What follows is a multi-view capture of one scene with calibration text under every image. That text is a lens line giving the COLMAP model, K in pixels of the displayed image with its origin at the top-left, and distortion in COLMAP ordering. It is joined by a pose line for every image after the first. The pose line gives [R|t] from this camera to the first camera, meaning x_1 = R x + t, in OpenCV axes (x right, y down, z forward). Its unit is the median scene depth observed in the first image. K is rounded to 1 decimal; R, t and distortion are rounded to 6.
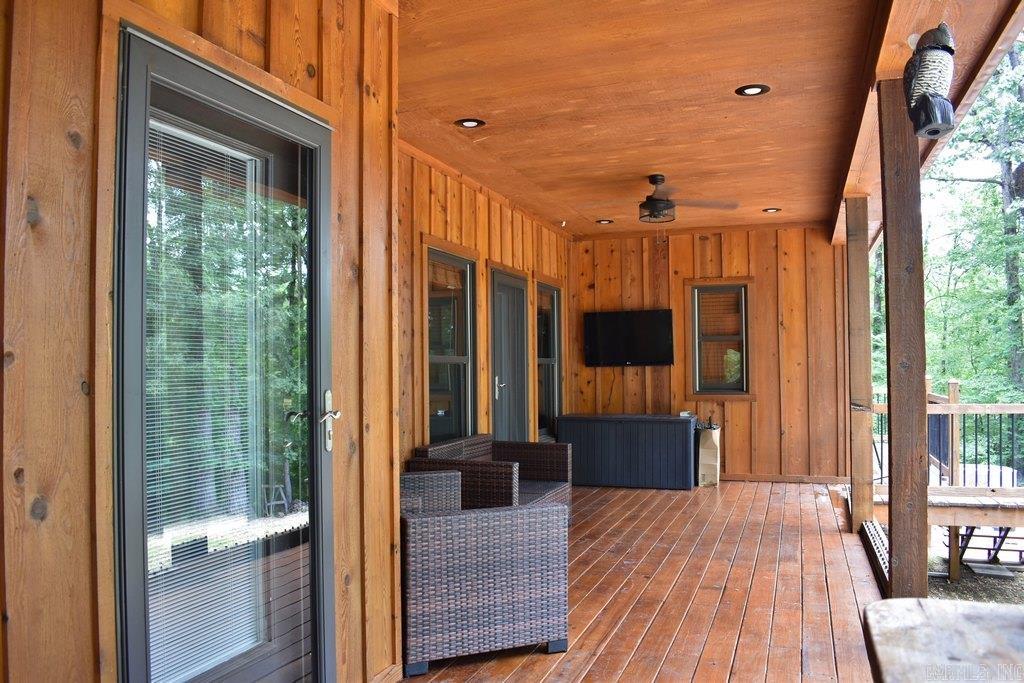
lens RADIAL K [[804.2, 0, 509.0], [0, 804.2, 343.3], [0, 0, 1]] dist [-0.095448, 0.015691]
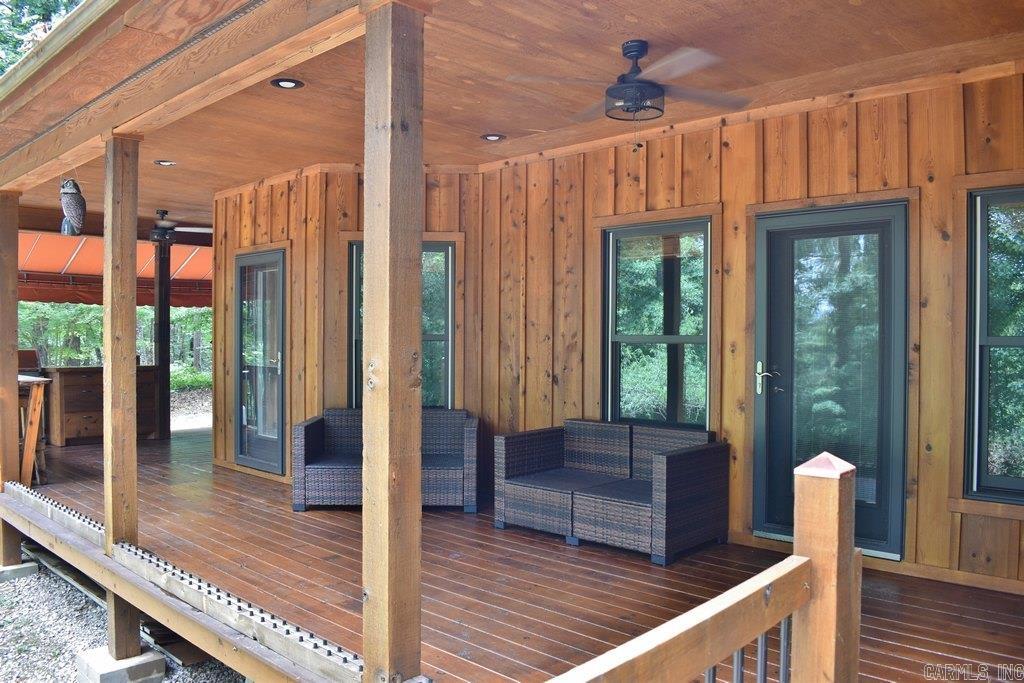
lens RADIAL K [[804.2, 0, 503.6], [0, 804.2, 342.6], [0, 0, 1]] dist [-0.095448, 0.015691]
pose [[-0.410131, 0.009793, -0.911974, 0.590816], [0.019084, 0.999816, 0.002154, 0.012647], [0.911827, -0.016520, -0.410242, 0.868020]]
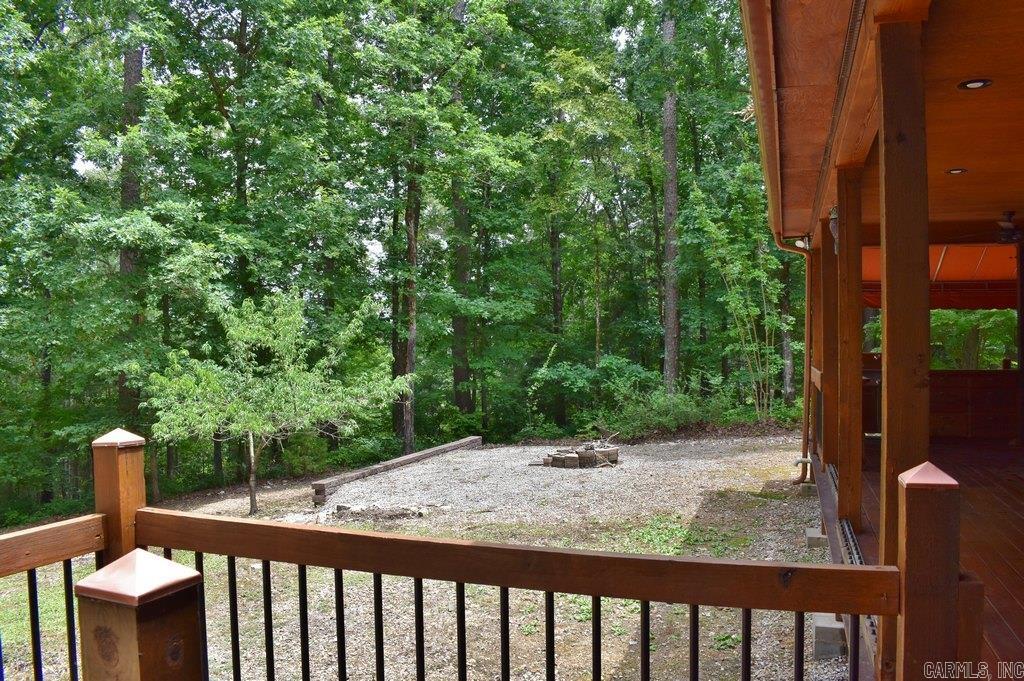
lens RADIAL K [[804.2, 0, 506.1], [0, 804.2, 341.4], [0, 0, 1]] dist [-0.095448, 0.015691]
pose [[-0.999918, 0.010794, -0.006881, 0.480963], [0.010960, 0.999637, -0.024609, 0.017681], [0.006612, -0.024682, -0.999673, 1.028954]]
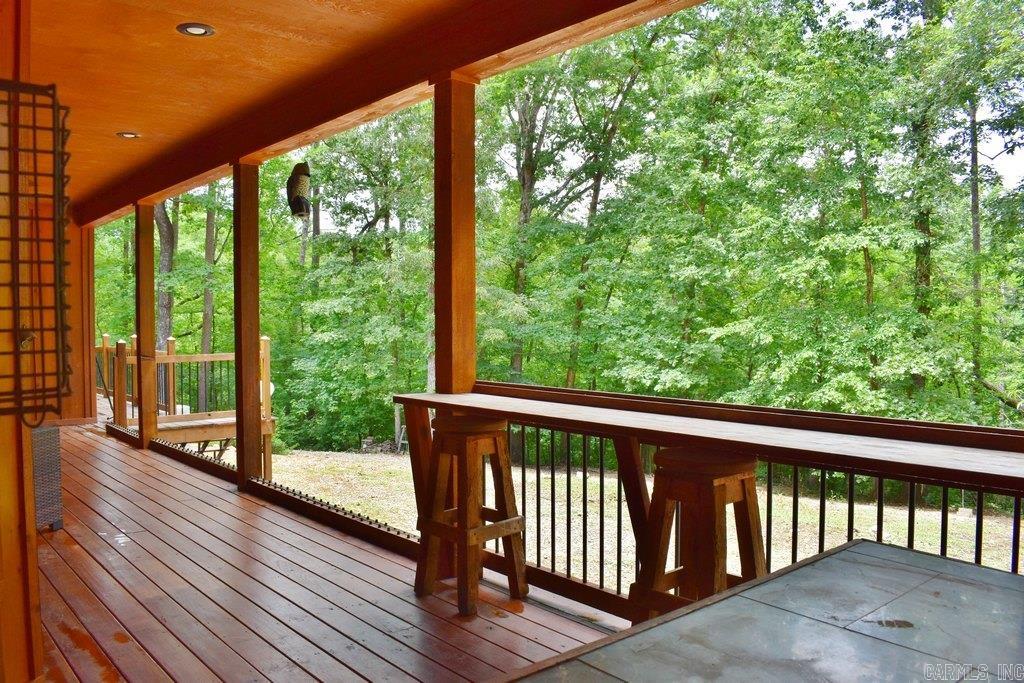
lens RADIAL K [[804.2, 0, 506.0], [0, 804.2, 339.6], [0, 0, 1]] dist [-0.095448, 0.015691]
pose [[0.493265, -0.016443, 0.869723, -0.307497], [-0.023555, 0.999202, 0.032250, -0.007040], [-0.869560, -0.036394, 0.492485, -0.158782]]
